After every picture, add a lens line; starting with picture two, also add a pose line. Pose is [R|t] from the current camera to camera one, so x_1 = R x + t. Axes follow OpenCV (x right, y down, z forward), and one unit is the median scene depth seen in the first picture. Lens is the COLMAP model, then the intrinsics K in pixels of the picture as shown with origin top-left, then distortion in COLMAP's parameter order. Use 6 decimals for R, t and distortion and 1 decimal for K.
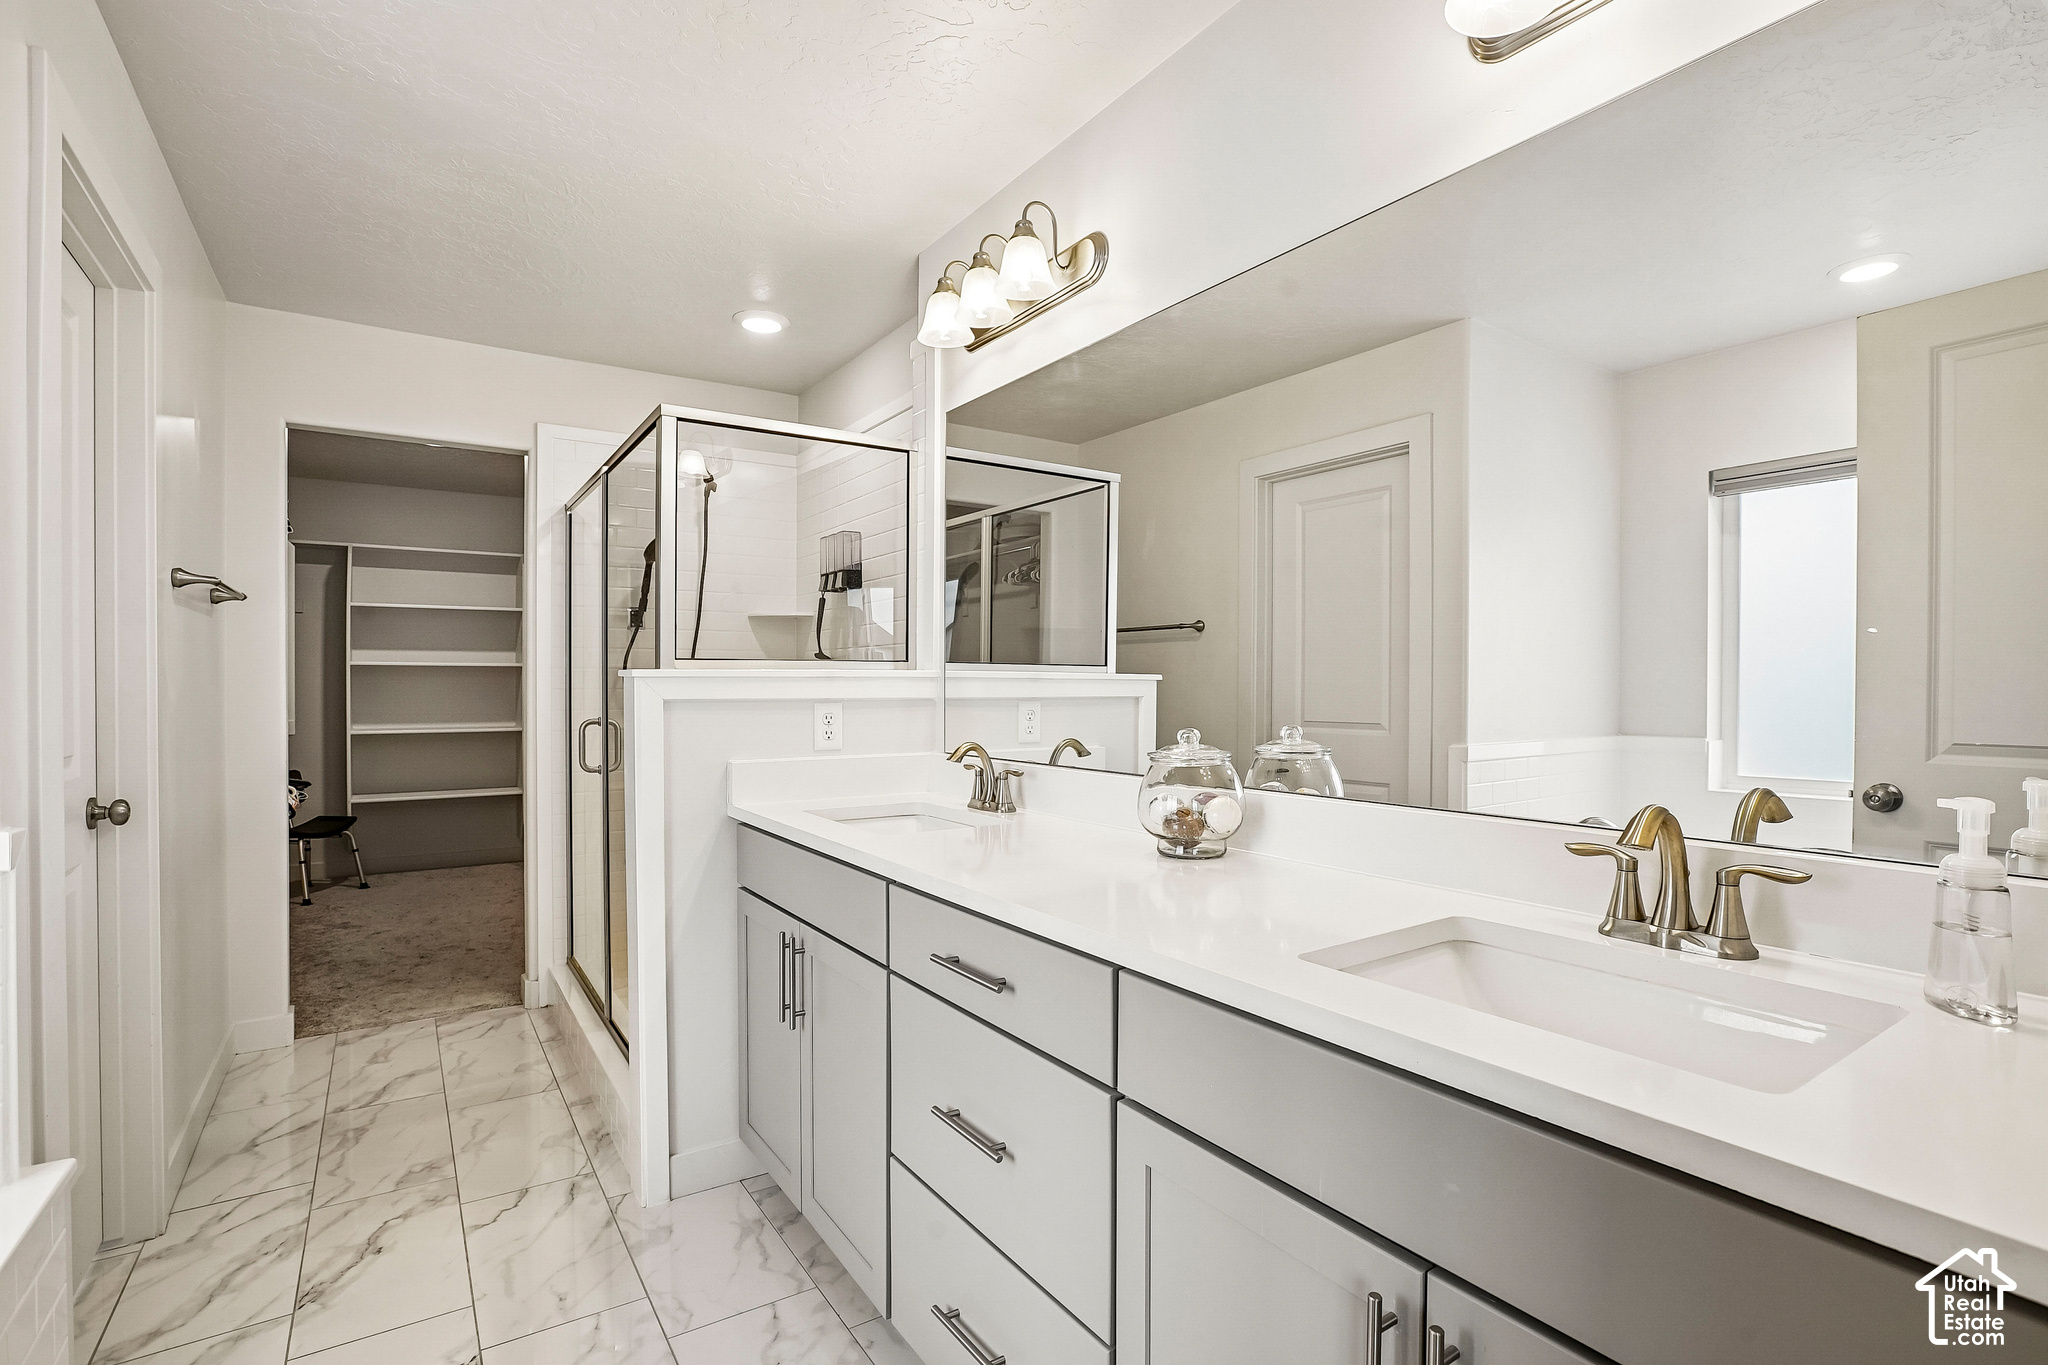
lens RADIAL K [[964.2, 0, 1019.5], [0, 964.2, 690.1], [0, 0, 1]] dist [-0.004597, -0.000366]
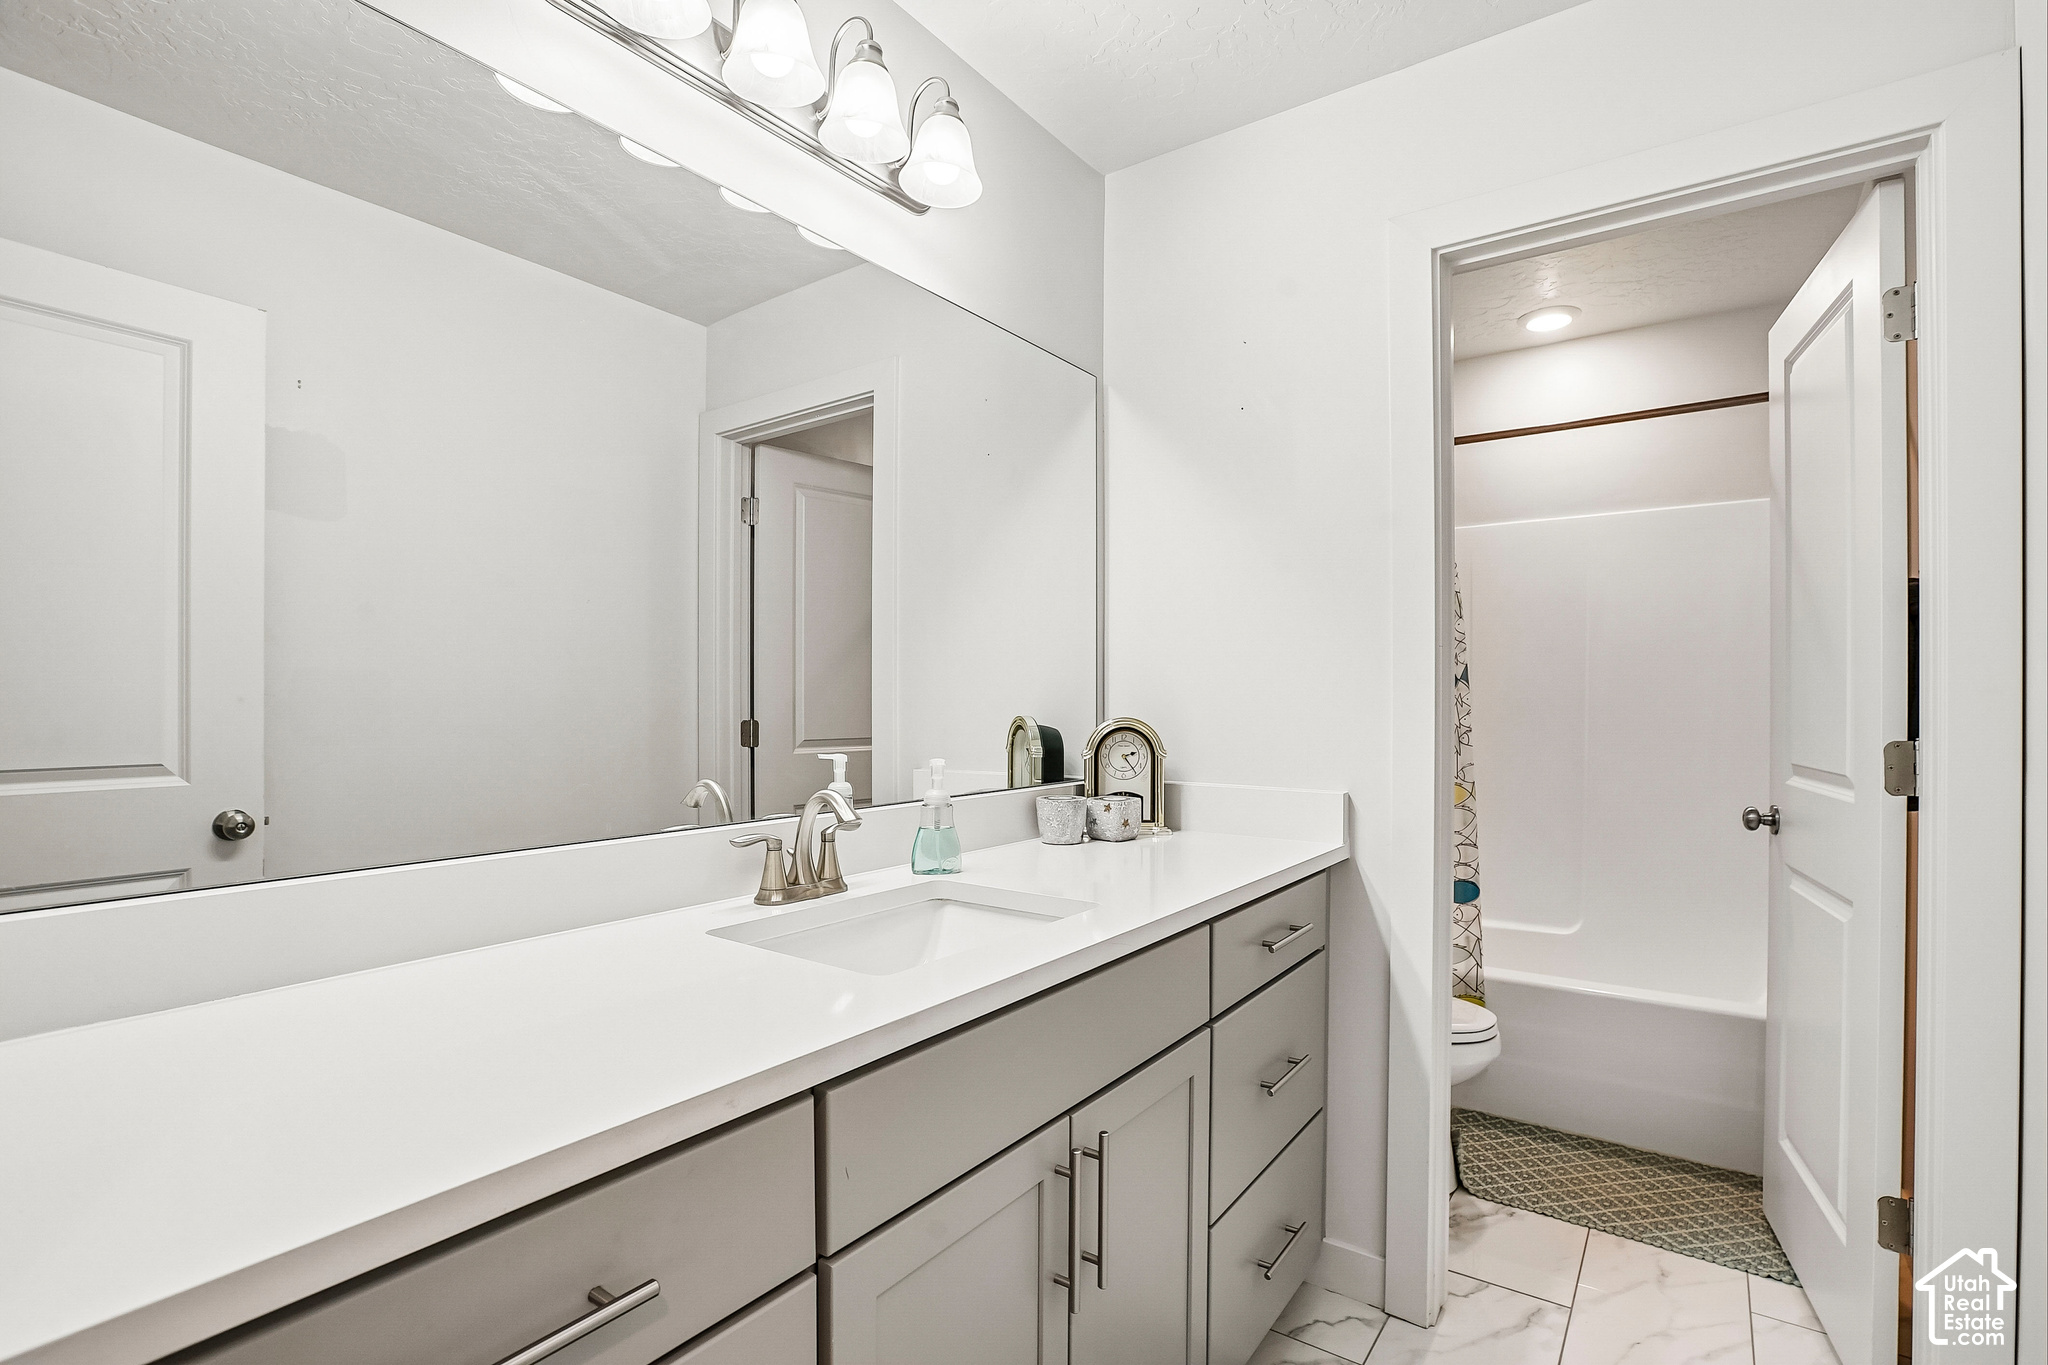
lens RADIAL K [[964.2, 0, 1029.4], [0, 964.2, 689.7], [0, 0, 1]] dist [-0.004597, -0.000366]
pose [[-0.347552, 0.011841, 0.937586, -0.699488], [-0.001045, 0.999915, -0.013015, -0.010163], [-0.937660, -0.005503, -0.347510, 1.195089]]
